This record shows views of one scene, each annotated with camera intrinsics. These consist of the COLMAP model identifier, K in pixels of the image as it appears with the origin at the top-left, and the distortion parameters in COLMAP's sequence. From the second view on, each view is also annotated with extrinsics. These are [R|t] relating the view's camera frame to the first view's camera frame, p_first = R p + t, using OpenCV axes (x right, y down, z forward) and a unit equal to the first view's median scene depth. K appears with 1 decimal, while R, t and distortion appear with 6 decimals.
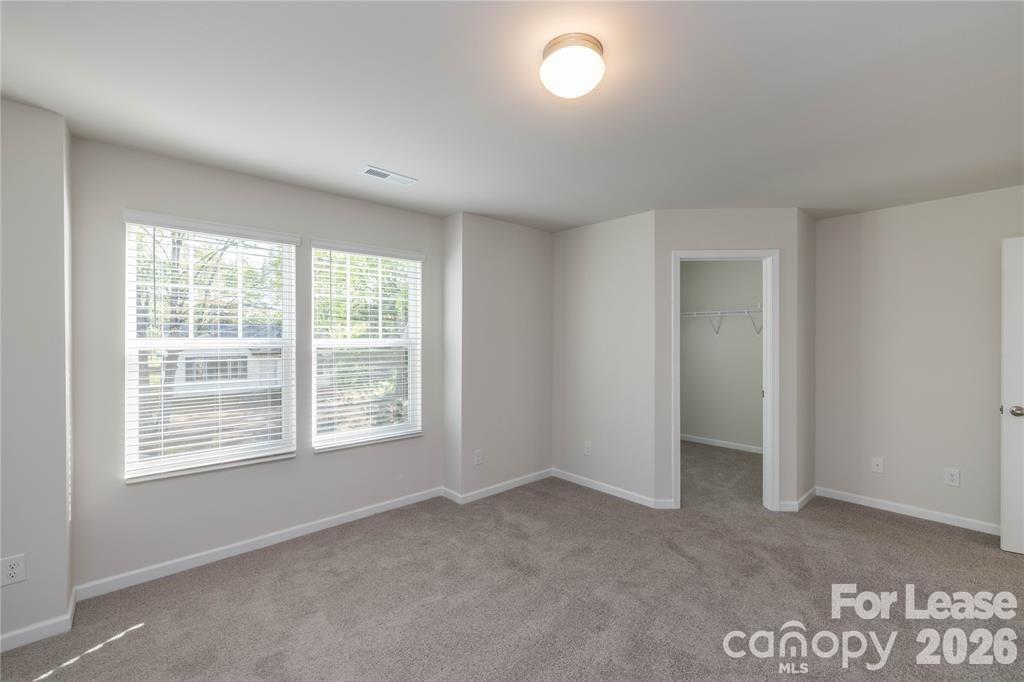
lens RADIAL K [[429.4, 0, 505.7], [0, 429.4, 338.4], [0, 0, 1]] dist [-0.008379, 0.000133]
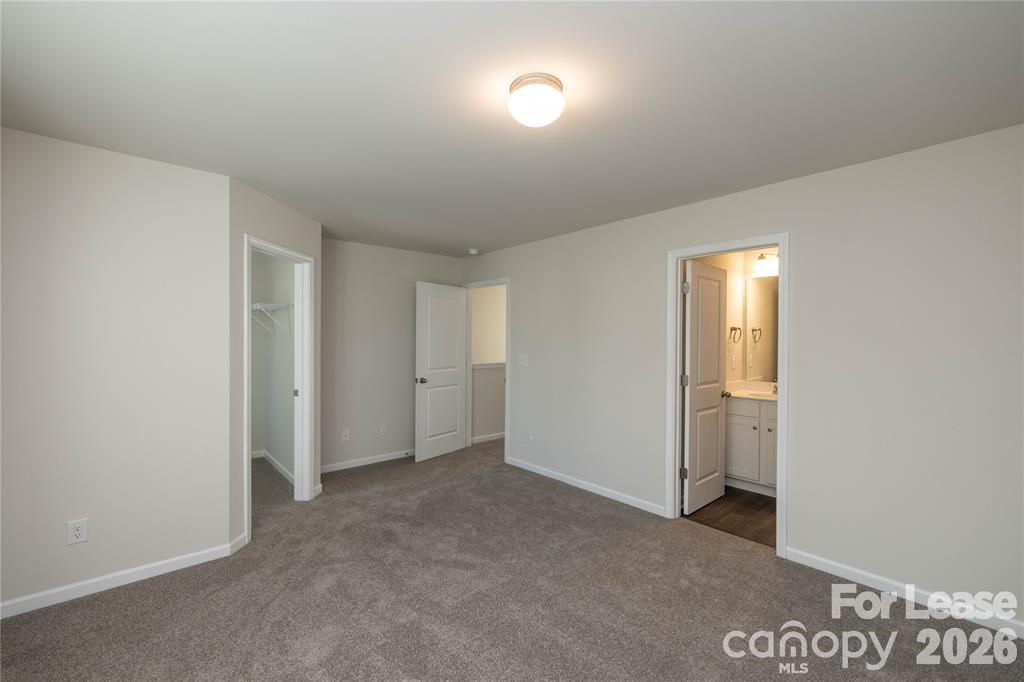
lens RADIAL K [[429.4, 0, 506.0], [0, 429.4, 341.2], [0, 0, 1]] dist [-0.008379, 0.000133]
pose [[0.008961, -0.006194, 0.999941, -0.451279], [0.000351, 0.999981, 0.006191, -0.000894], [-0.999960, 0.000295, 0.008963, 0.507565]]
